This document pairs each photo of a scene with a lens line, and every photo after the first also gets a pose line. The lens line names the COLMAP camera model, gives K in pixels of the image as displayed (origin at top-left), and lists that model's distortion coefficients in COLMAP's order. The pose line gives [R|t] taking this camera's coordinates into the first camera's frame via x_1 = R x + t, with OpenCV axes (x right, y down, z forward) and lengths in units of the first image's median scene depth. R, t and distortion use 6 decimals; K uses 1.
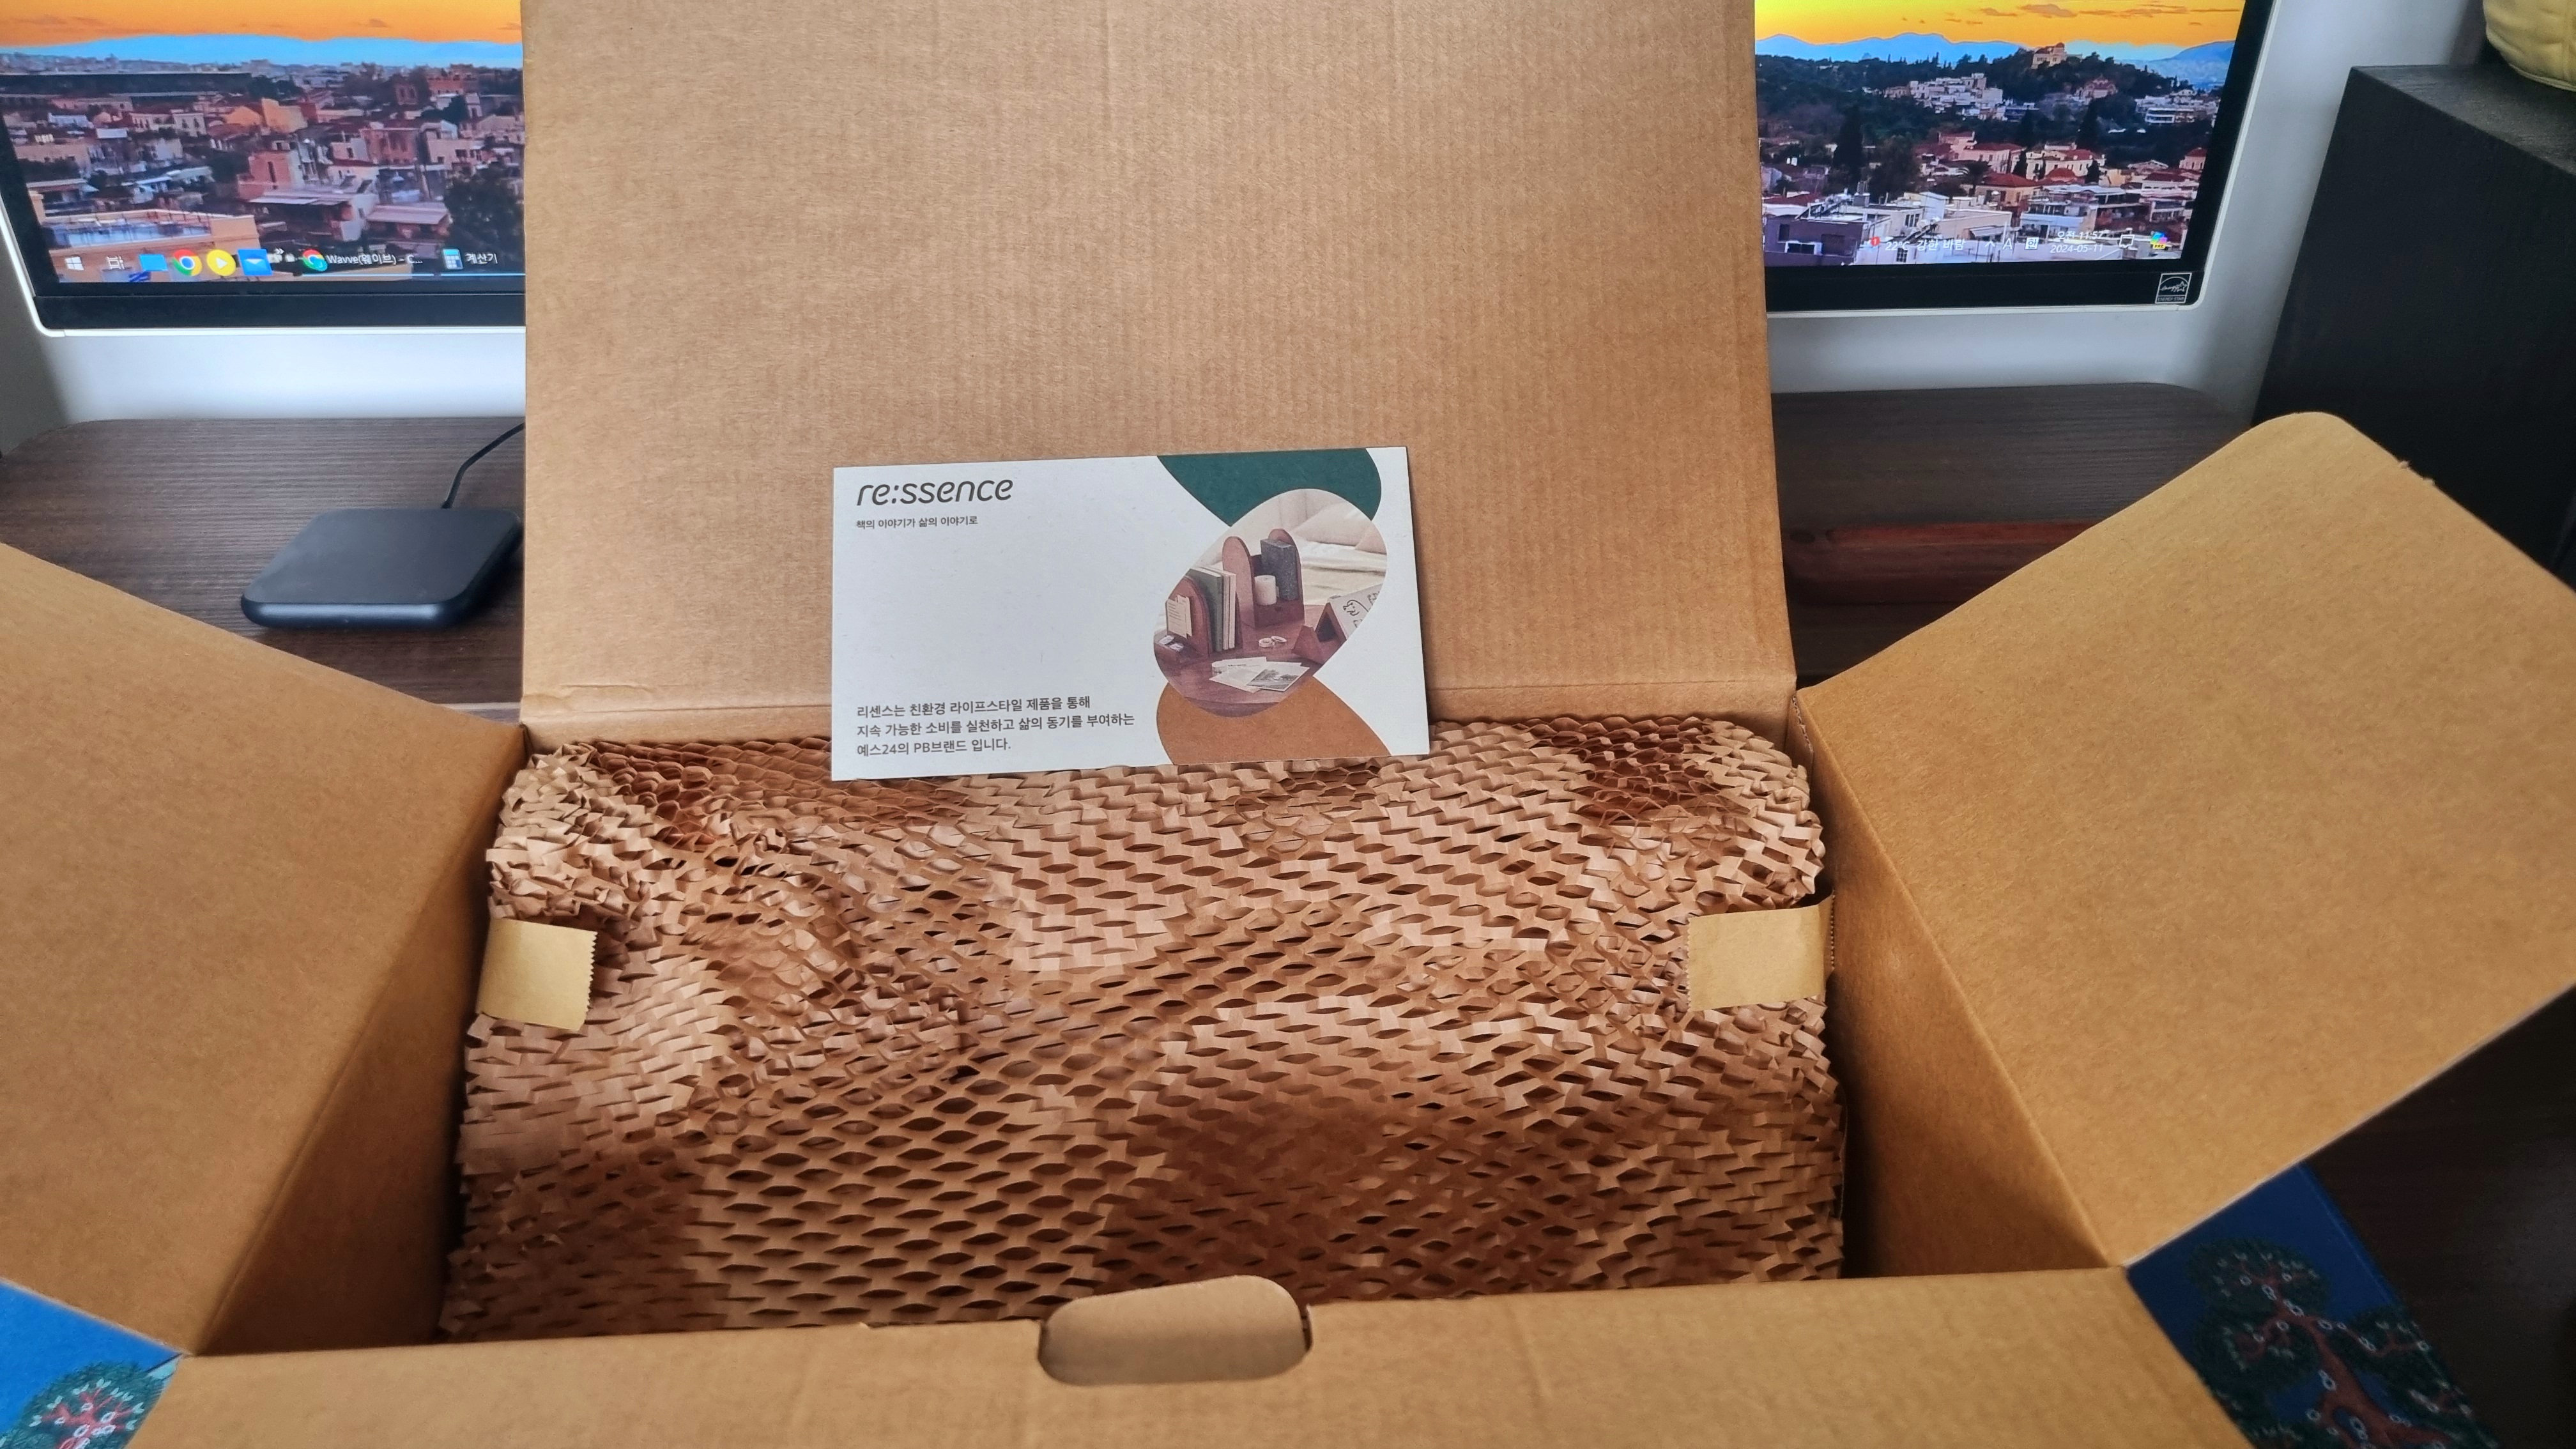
lens RADIAL K [[1867.6, 0, 1300.6], [0, 1867.6, 718.6], [0, 0, 1]] dist [0.023096, -0.026273]
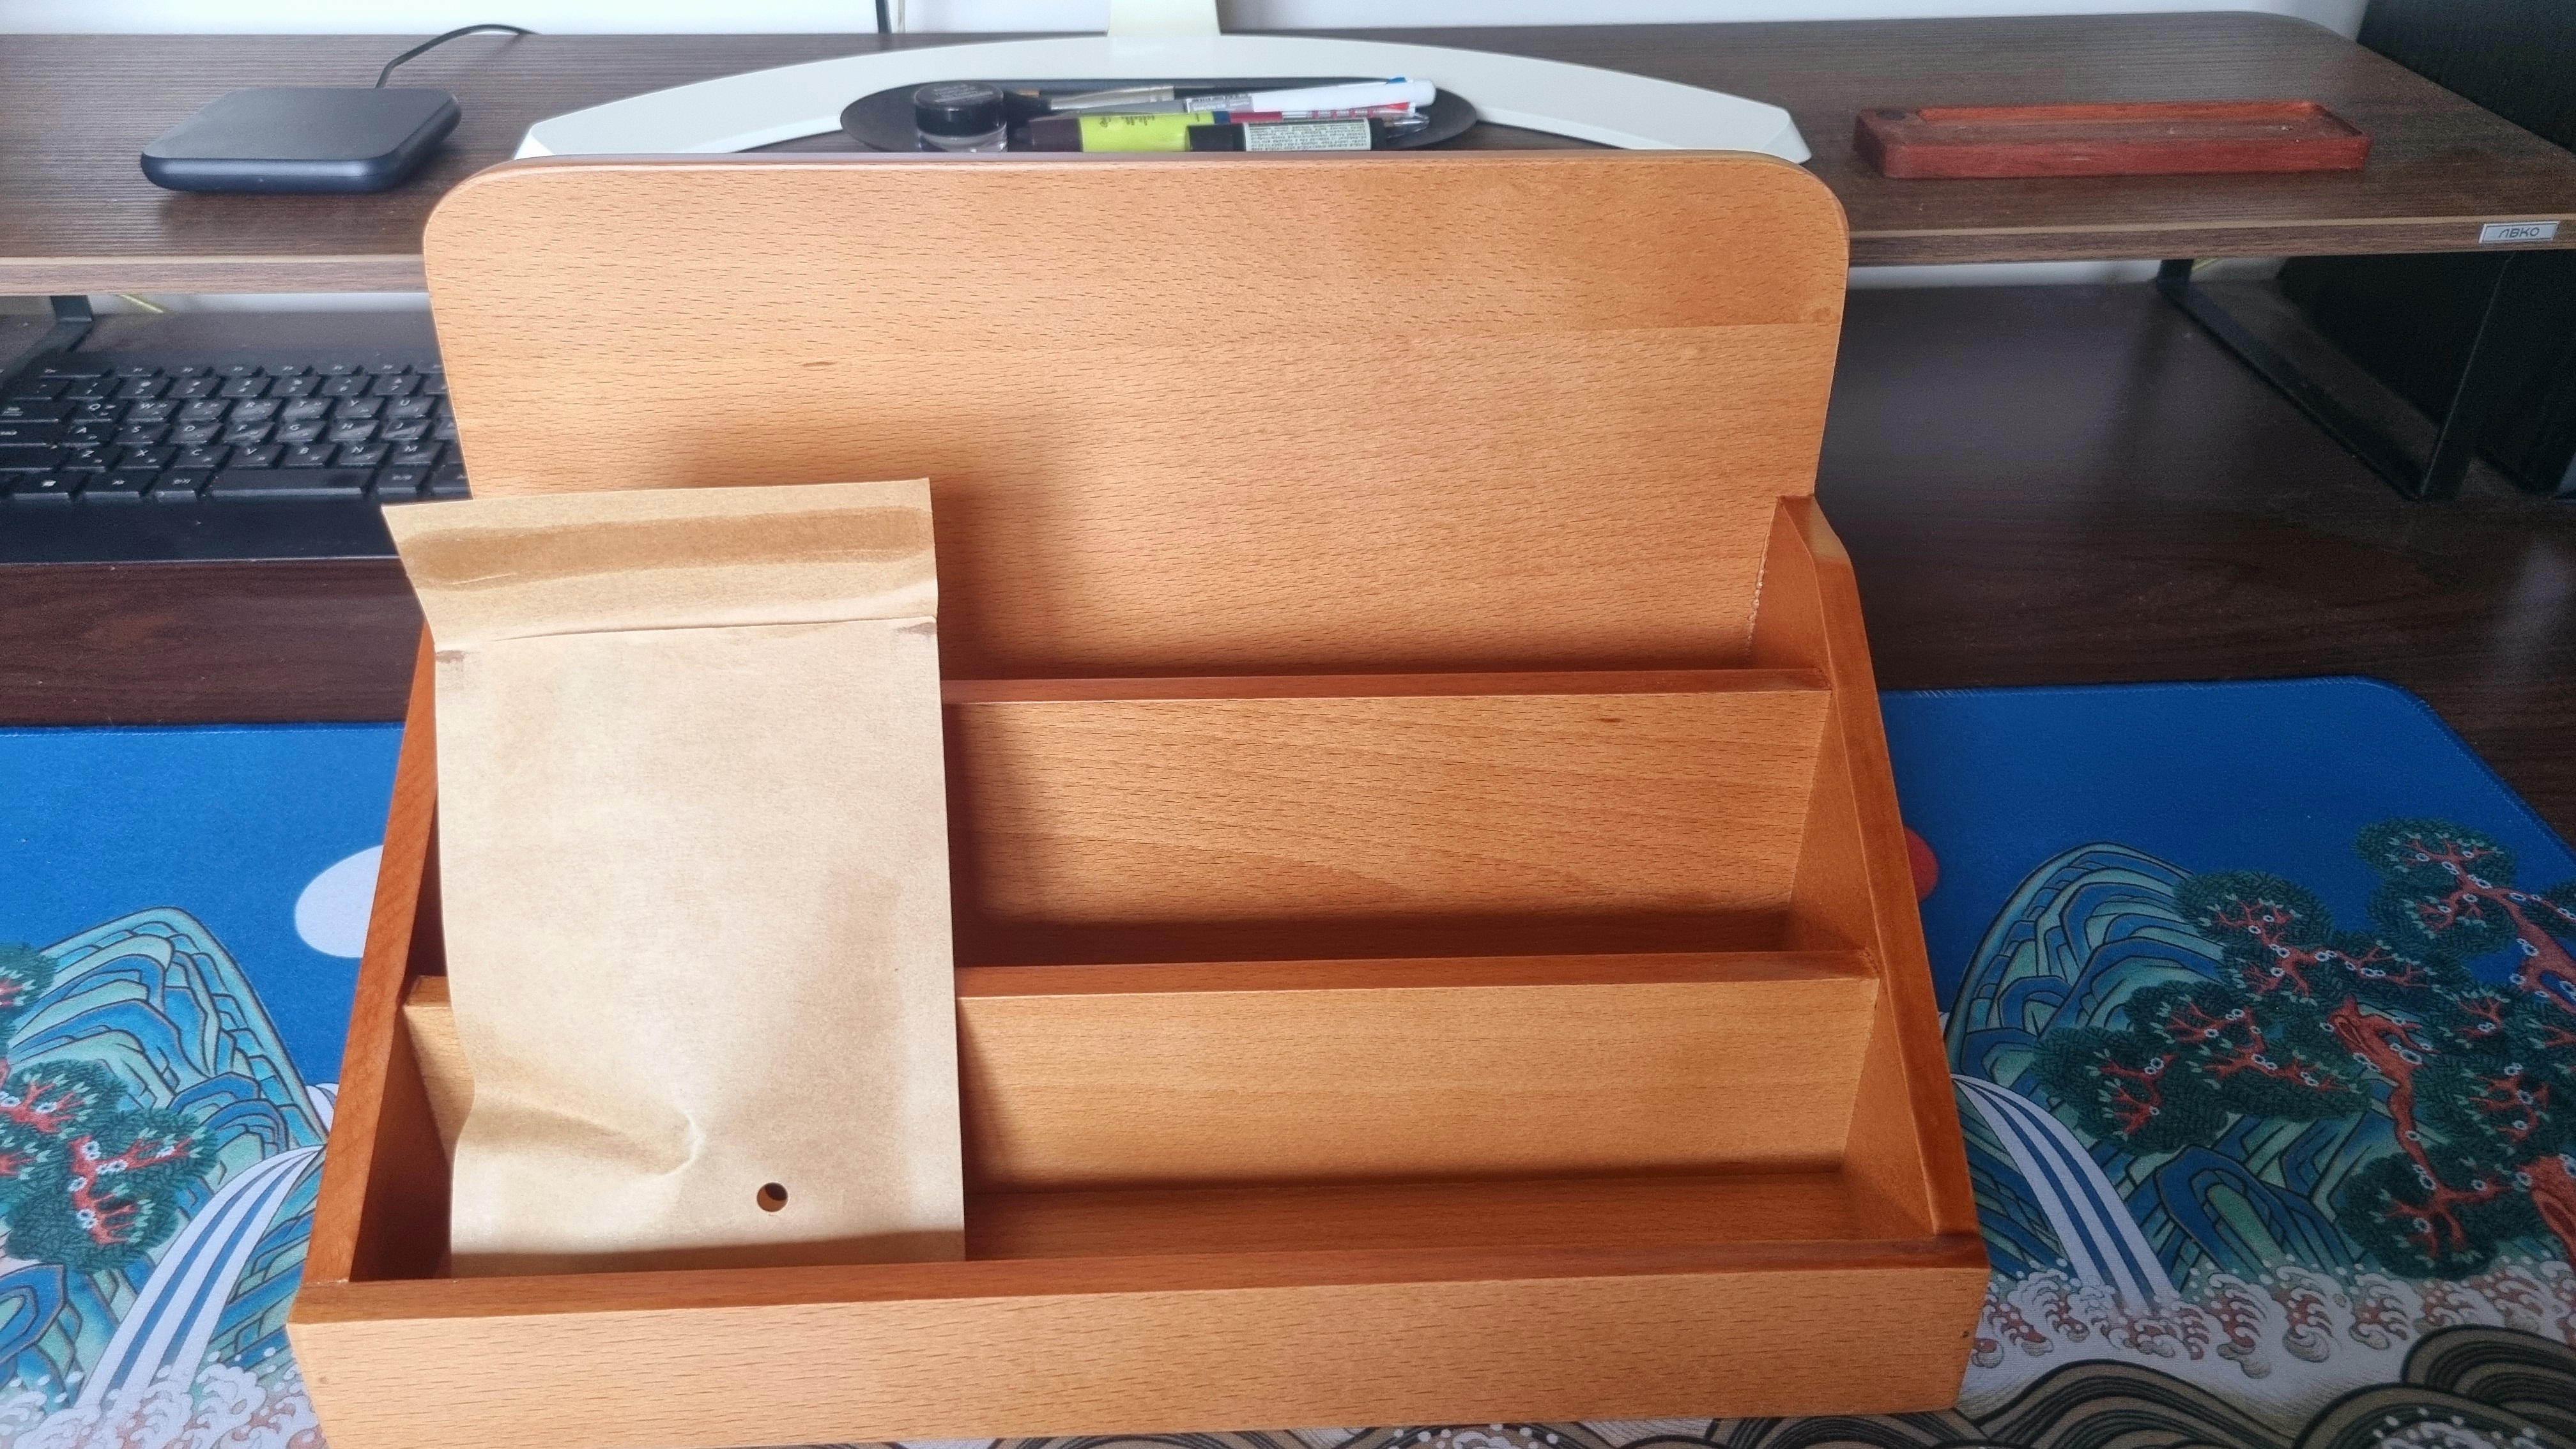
lens RADIAL K [[1867.6, 0, 1275.0], [0, 1867.6, 698.0], [0, 0, 1]] dist [0.023096, -0.026273]
pose [[0.999900, -0.004008, 0.013577, -0.044216], [0.003676, 0.999696, 0.024370, 0.171098], [-0.013671, -0.024318, 0.999611, 0.102962]]
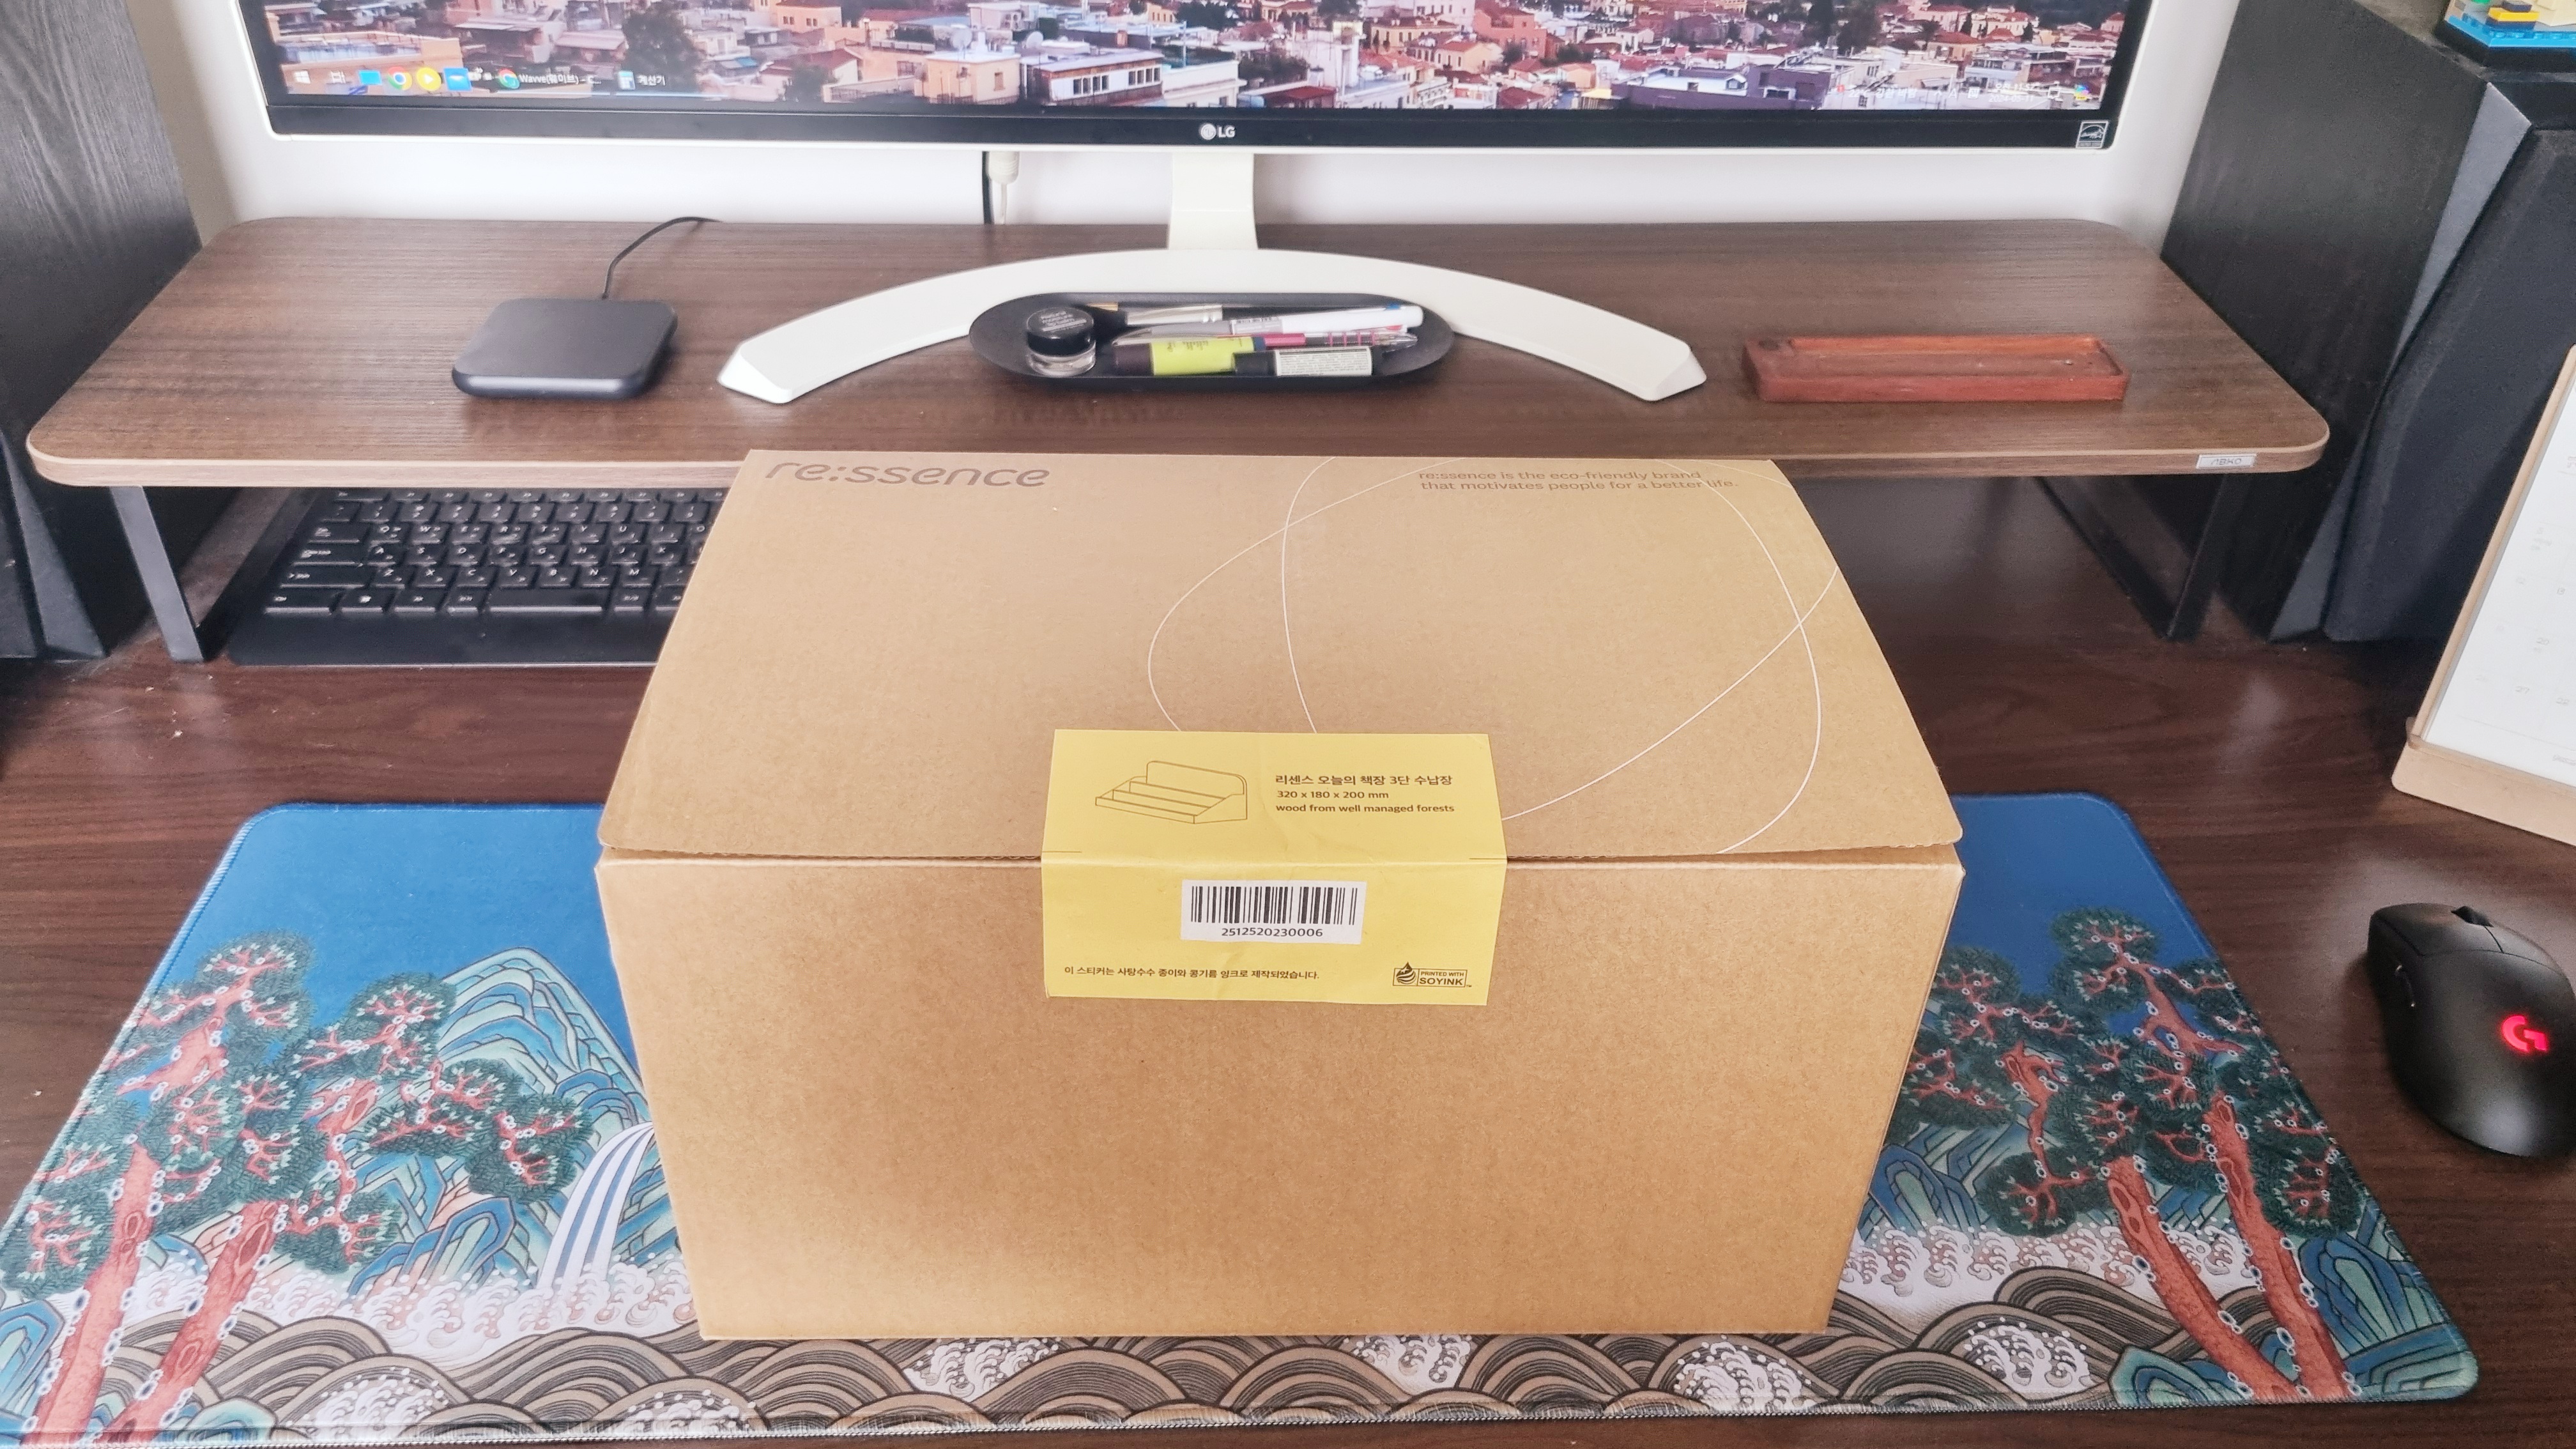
lens RADIAL K [[1867.6, 0, 1283.2], [0, 1867.6, 719.0], [0, 0, 1]] dist [0.023096, -0.026273]
pose [[0.999771, 0.015065, 0.015221, -0.055826], [-0.016301, 0.996280, 0.084624, 0.045999], [-0.013889, -0.084852, 0.996297, -0.203373]]
